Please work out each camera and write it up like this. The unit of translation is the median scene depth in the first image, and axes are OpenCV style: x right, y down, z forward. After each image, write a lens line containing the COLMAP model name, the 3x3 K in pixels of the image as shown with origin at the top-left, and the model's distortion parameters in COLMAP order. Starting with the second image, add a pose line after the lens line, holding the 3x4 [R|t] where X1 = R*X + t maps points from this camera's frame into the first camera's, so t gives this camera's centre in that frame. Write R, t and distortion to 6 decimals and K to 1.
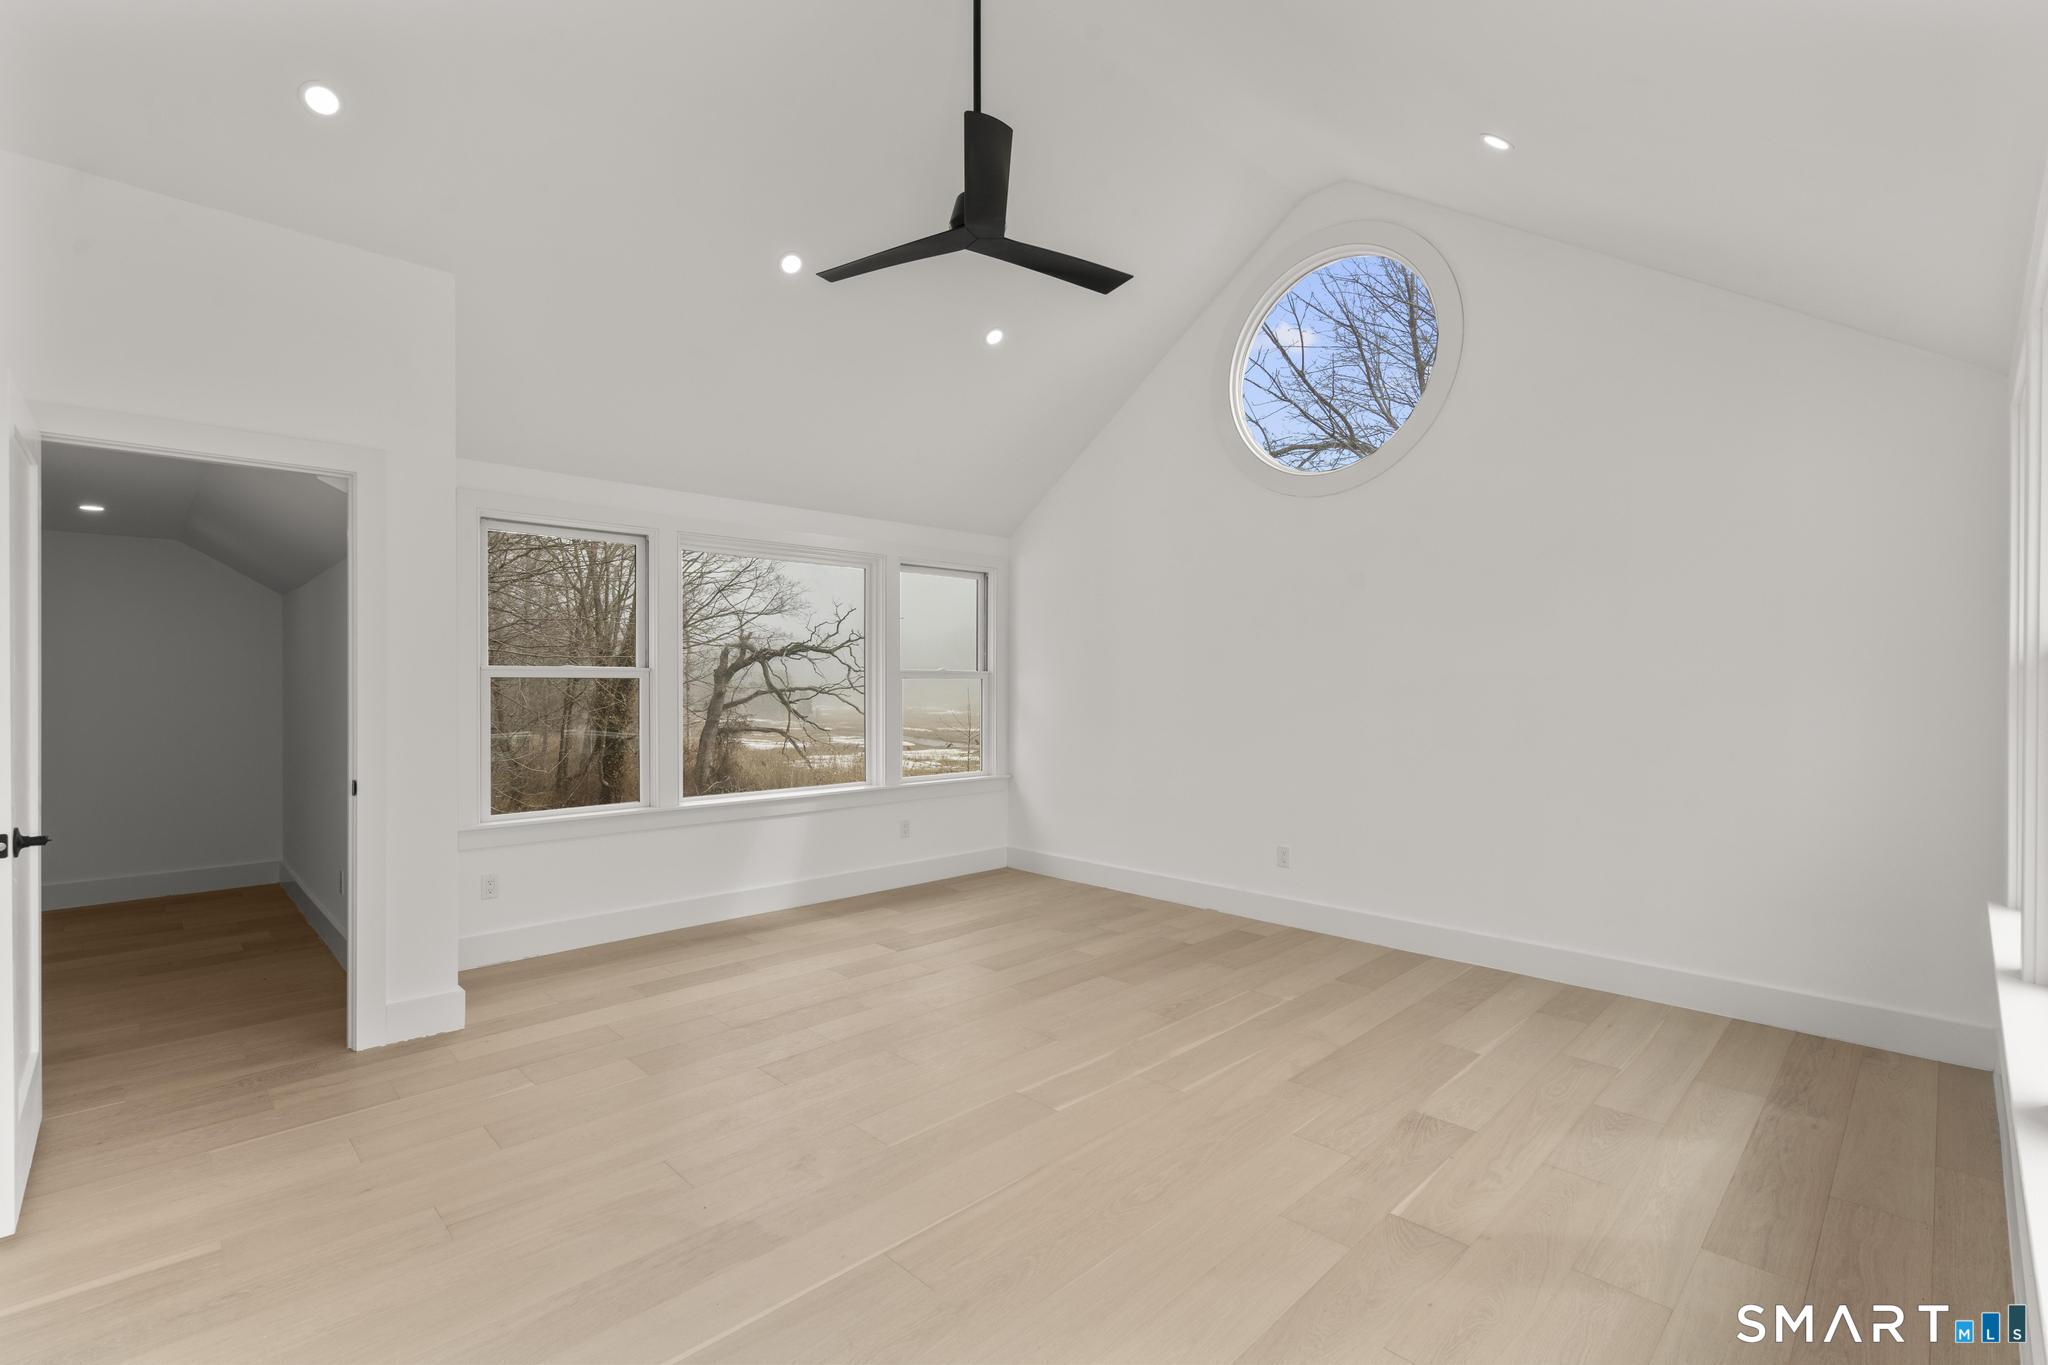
lens RADIAL K [[918.2, 0, 1021.4], [0, 918.2, 684.4], [0, 0, 1]] dist [-0.000721, 0.000178]
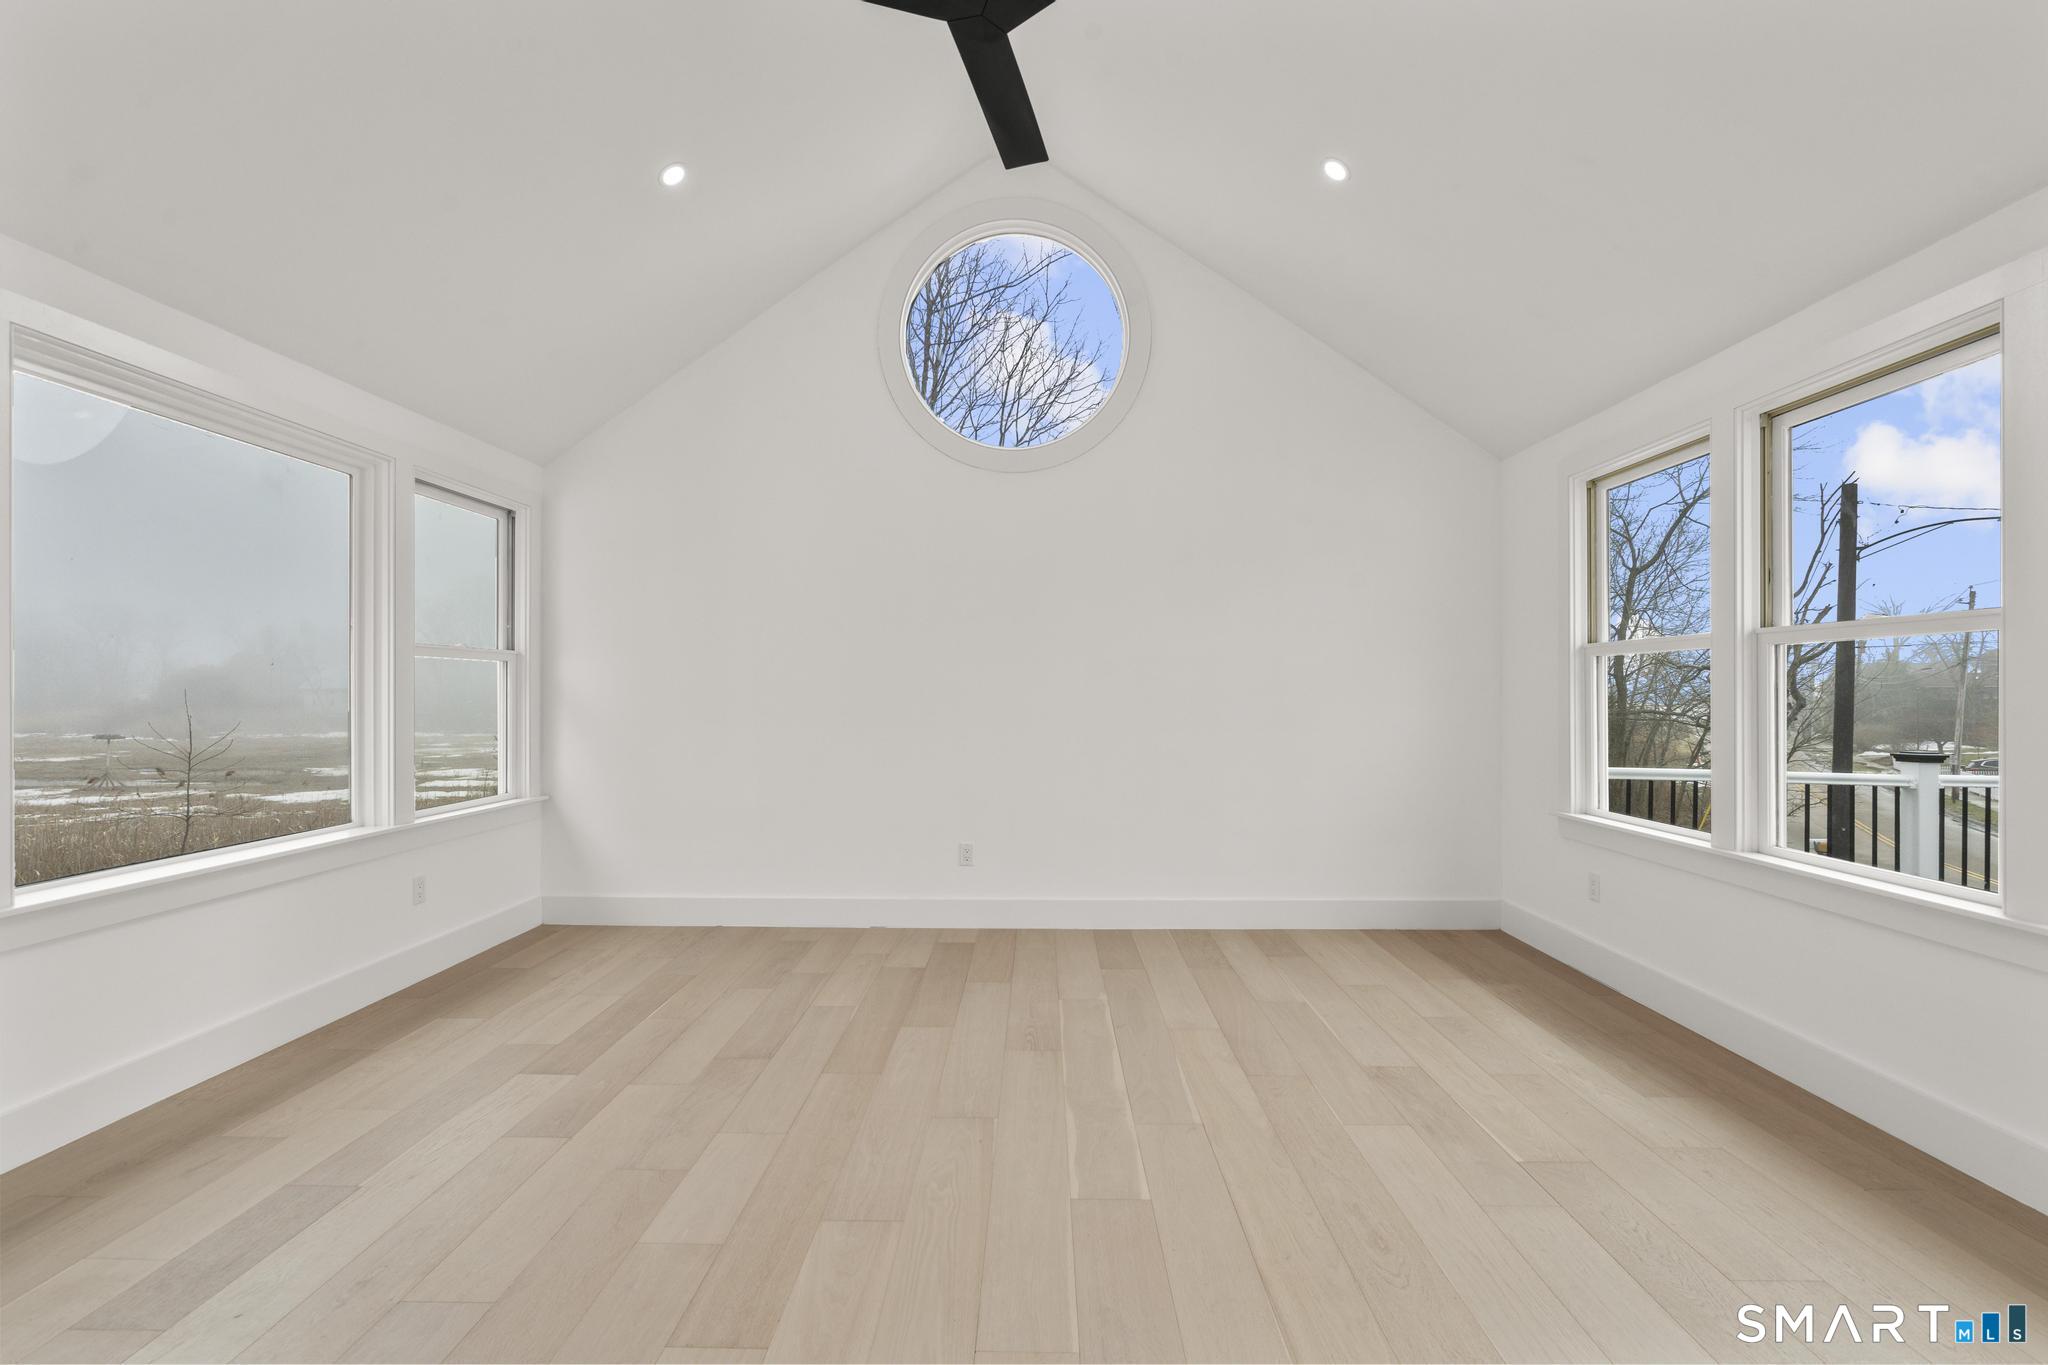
lens RADIAL K [[918.2, 0, 1021.4], [0, 918.2, 684.4], [0, 0, 1]] dist [-0.000721, 0.000178]
pose [[0.714381, 0.003368, 0.699749, -0.328550], [0.001625, 0.999978, -0.006472, 0.021606], [-0.699756, 0.005761, 0.714359, 0.297586]]
